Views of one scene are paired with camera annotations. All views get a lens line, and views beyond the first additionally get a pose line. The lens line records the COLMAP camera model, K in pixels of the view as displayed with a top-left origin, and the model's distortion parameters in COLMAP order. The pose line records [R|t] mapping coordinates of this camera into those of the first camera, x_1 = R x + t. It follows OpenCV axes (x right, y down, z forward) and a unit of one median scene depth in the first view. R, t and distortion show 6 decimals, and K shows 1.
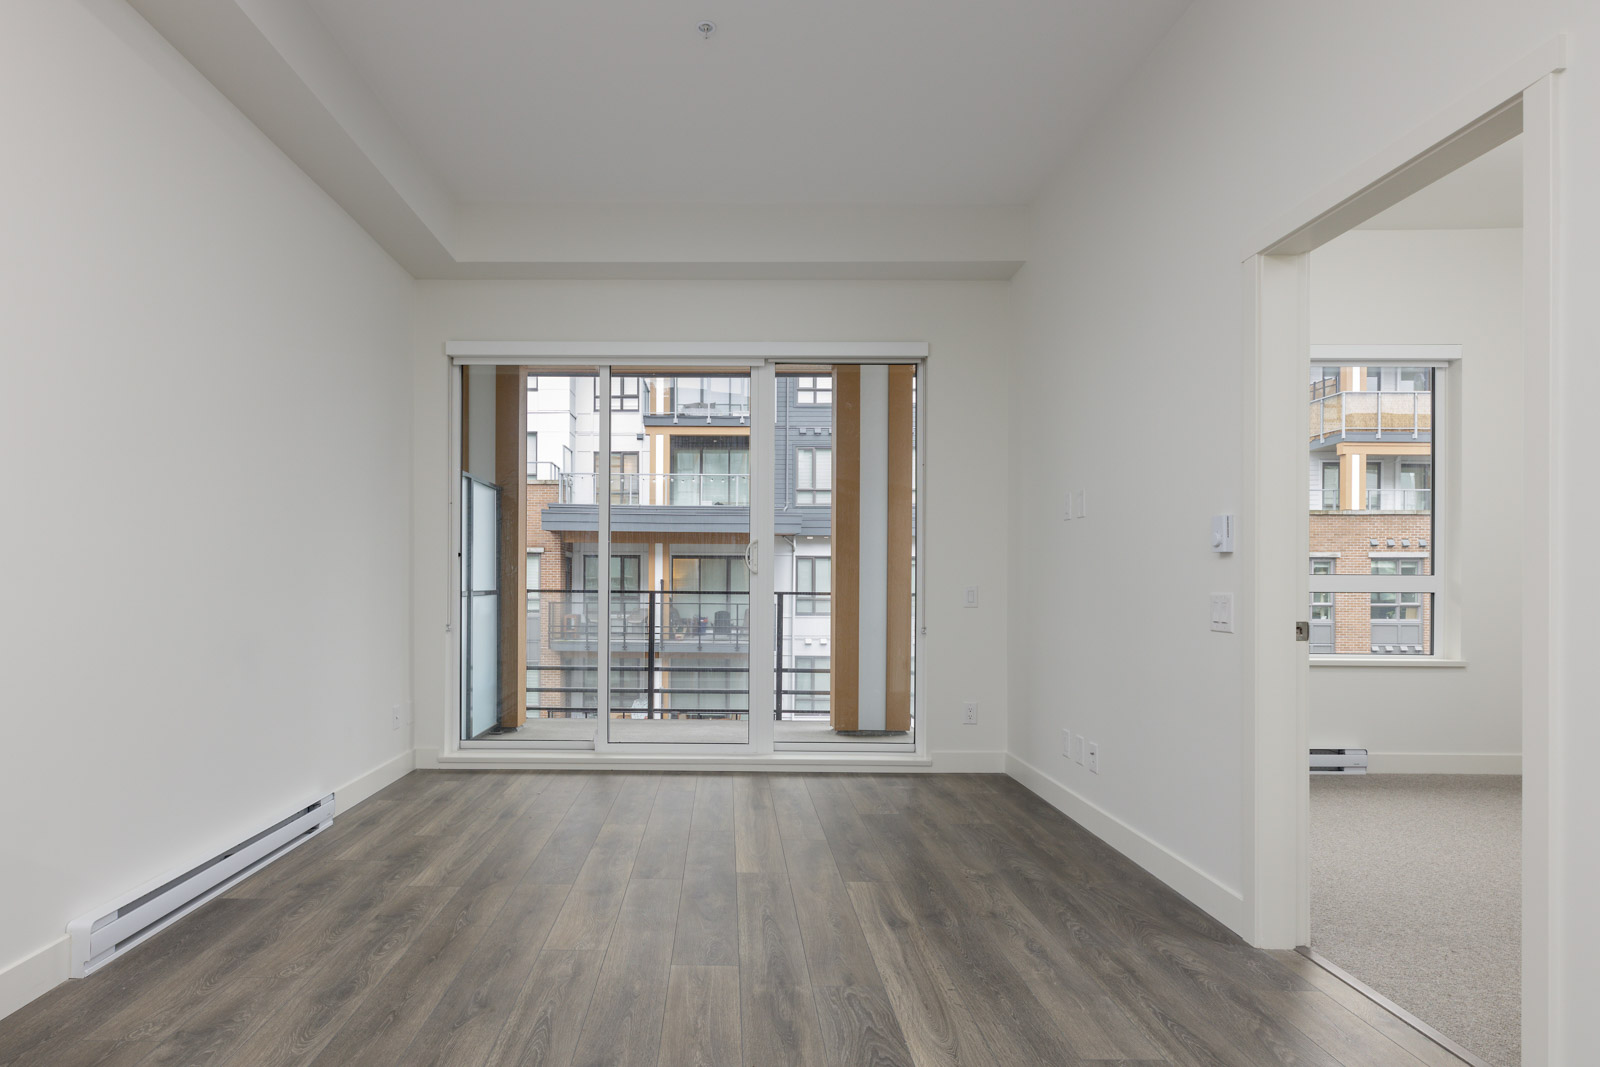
lens RADIAL K [[862.2, 0, 724.2], [0, 862.2, 587.5], [0, 0, 1]] dist [-0.024976, 0.001107]
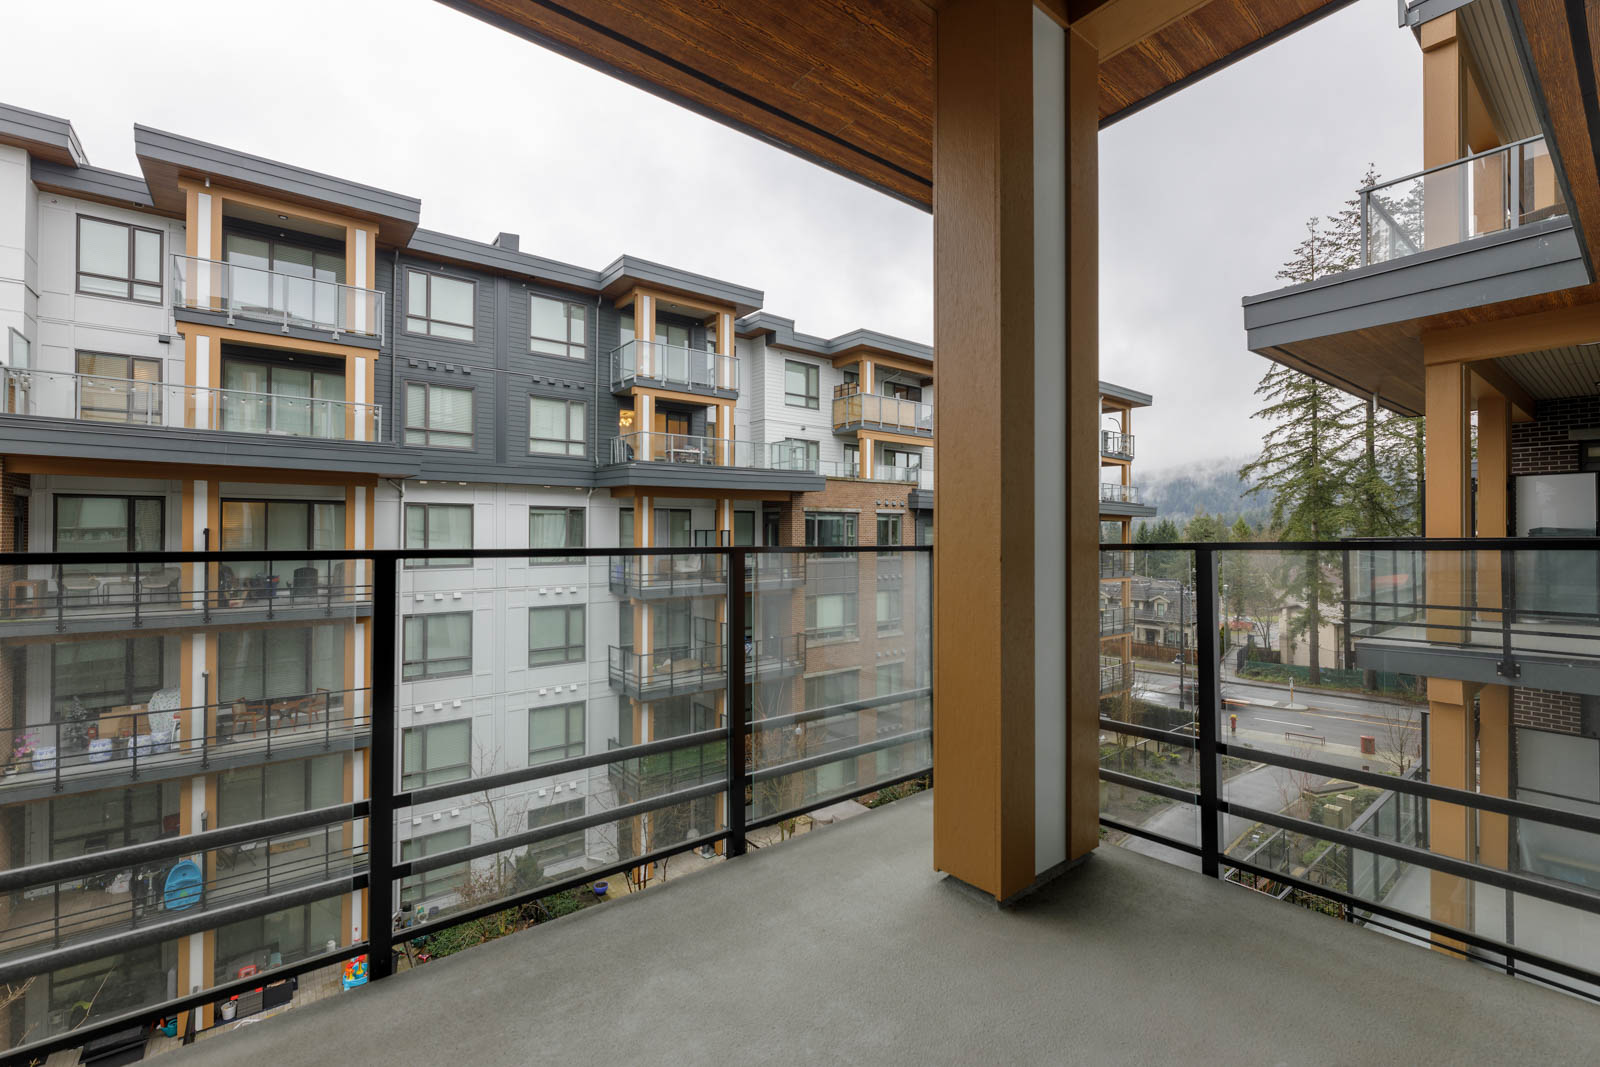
lens RADIAL K [[701.7, 0, 836.4], [0, 701.7, 524.7], [0, 0, 1]] dist [-0.008602, 0.000266]
pose [[0.771706, 0.002715, 0.635973, -0.032863], [0.009738, 0.999823, -0.016084, 0.002384], [-0.635905, 0.018605, 0.771543, 0.173867]]
